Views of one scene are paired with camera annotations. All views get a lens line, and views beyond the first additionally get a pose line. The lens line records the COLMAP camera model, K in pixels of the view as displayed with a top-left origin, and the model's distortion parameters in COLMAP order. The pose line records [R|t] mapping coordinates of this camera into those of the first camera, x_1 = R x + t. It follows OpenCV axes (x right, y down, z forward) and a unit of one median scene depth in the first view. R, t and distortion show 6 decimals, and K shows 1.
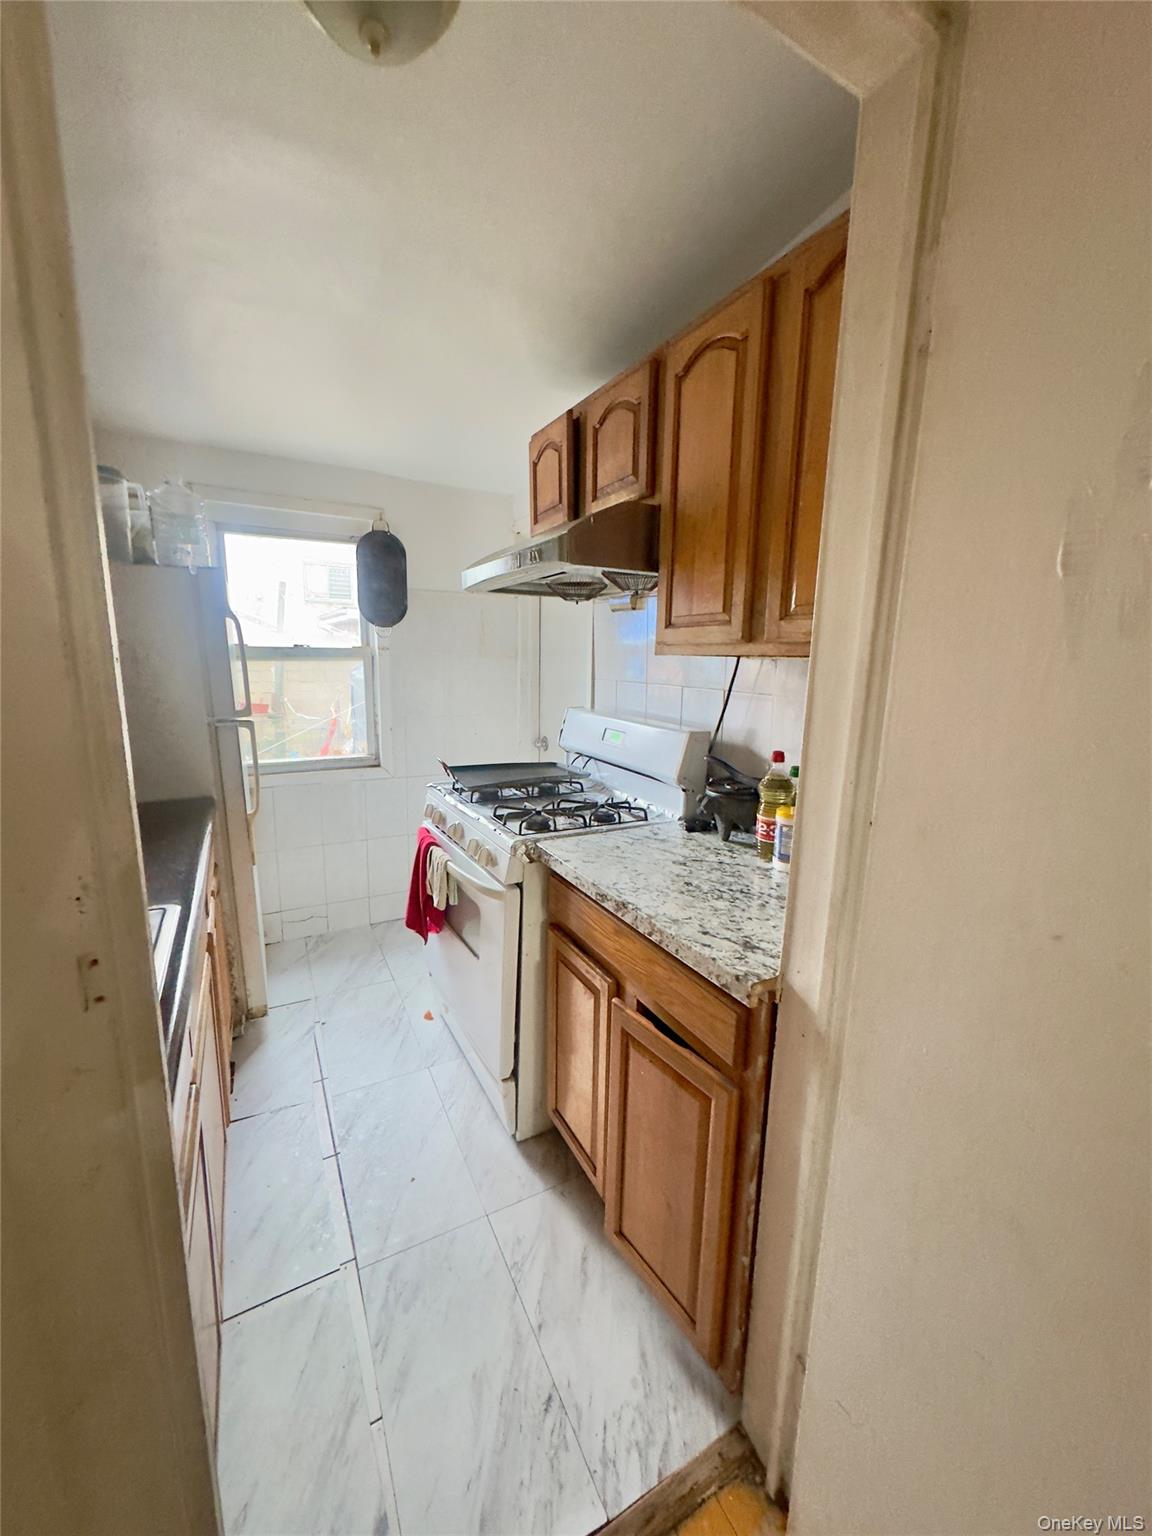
lens RADIAL K [[616.4, 0, 578.8], [0, 616.4, 767.5], [0, 0, 1]] dist [-0.001521, 0.000900]
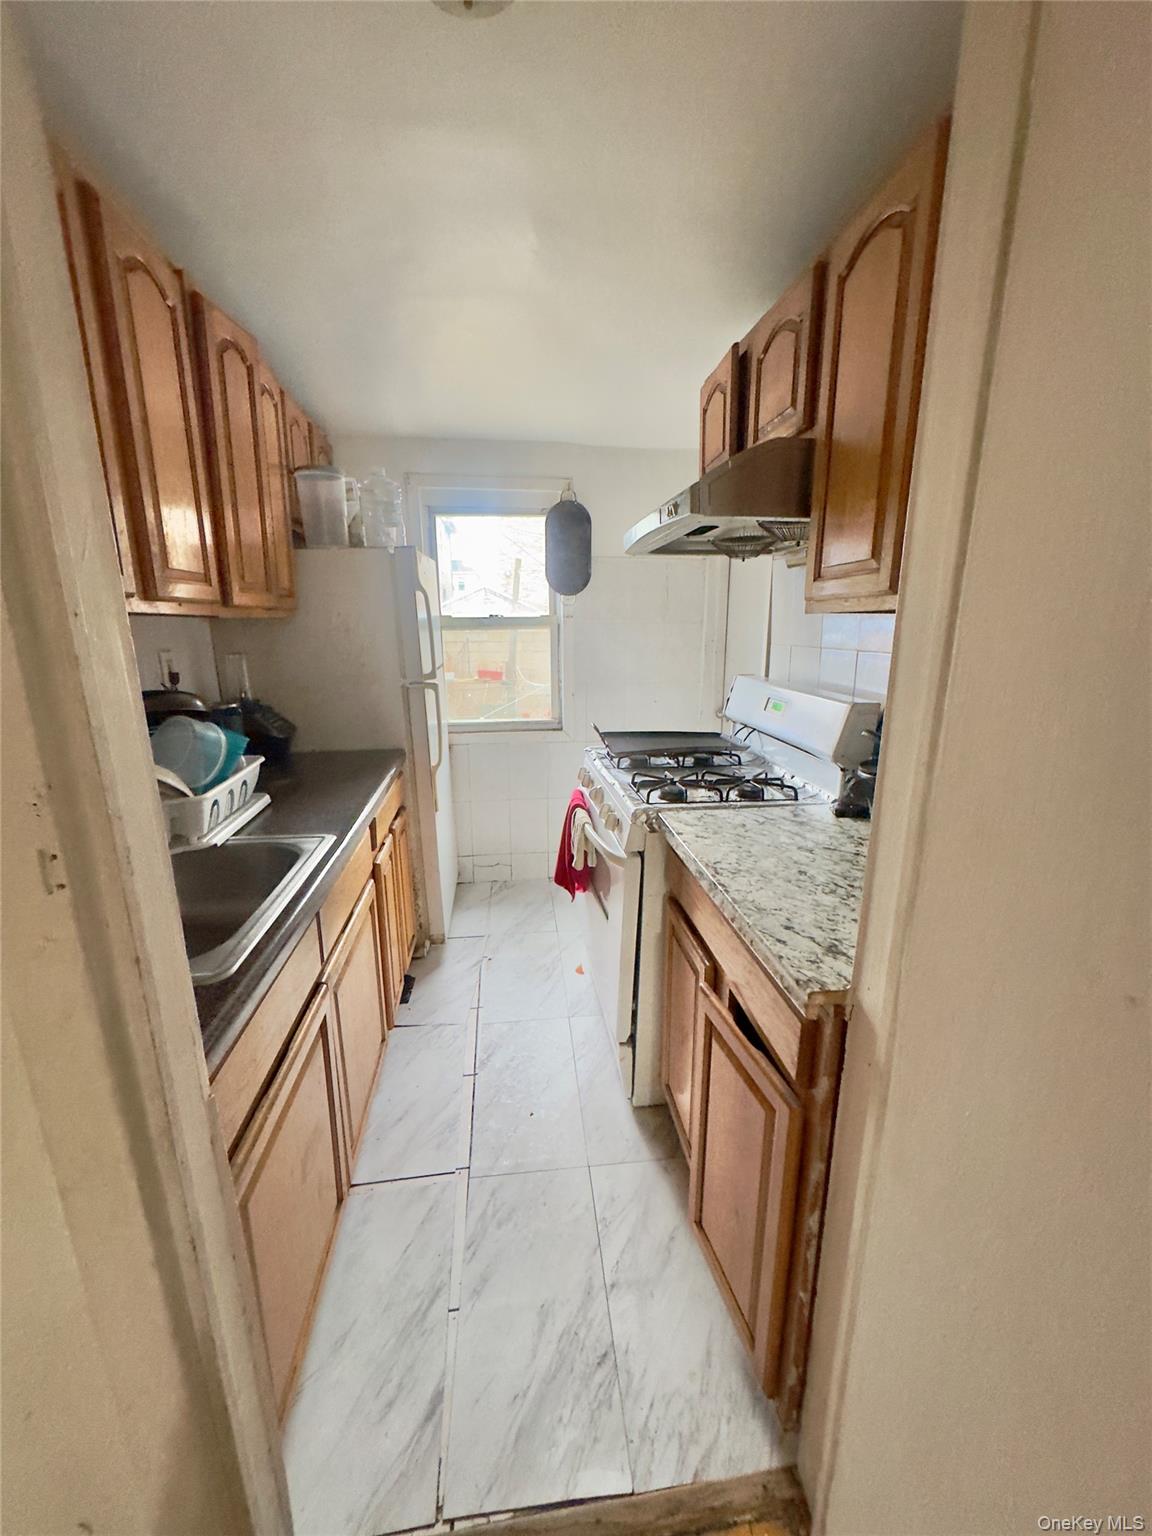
lens RADIAL K [[616.4, 0, 569.1], [0, 616.4, 767.9], [0, 0, 1]] dist [-0.001521, 0.000900]
pose [[0.929484, 0.063966, -0.363273, 0.145479], [-0.046337, 0.997296, 0.057047, 0.003020], [0.365939, -0.036191, 0.929935, 0.049367]]
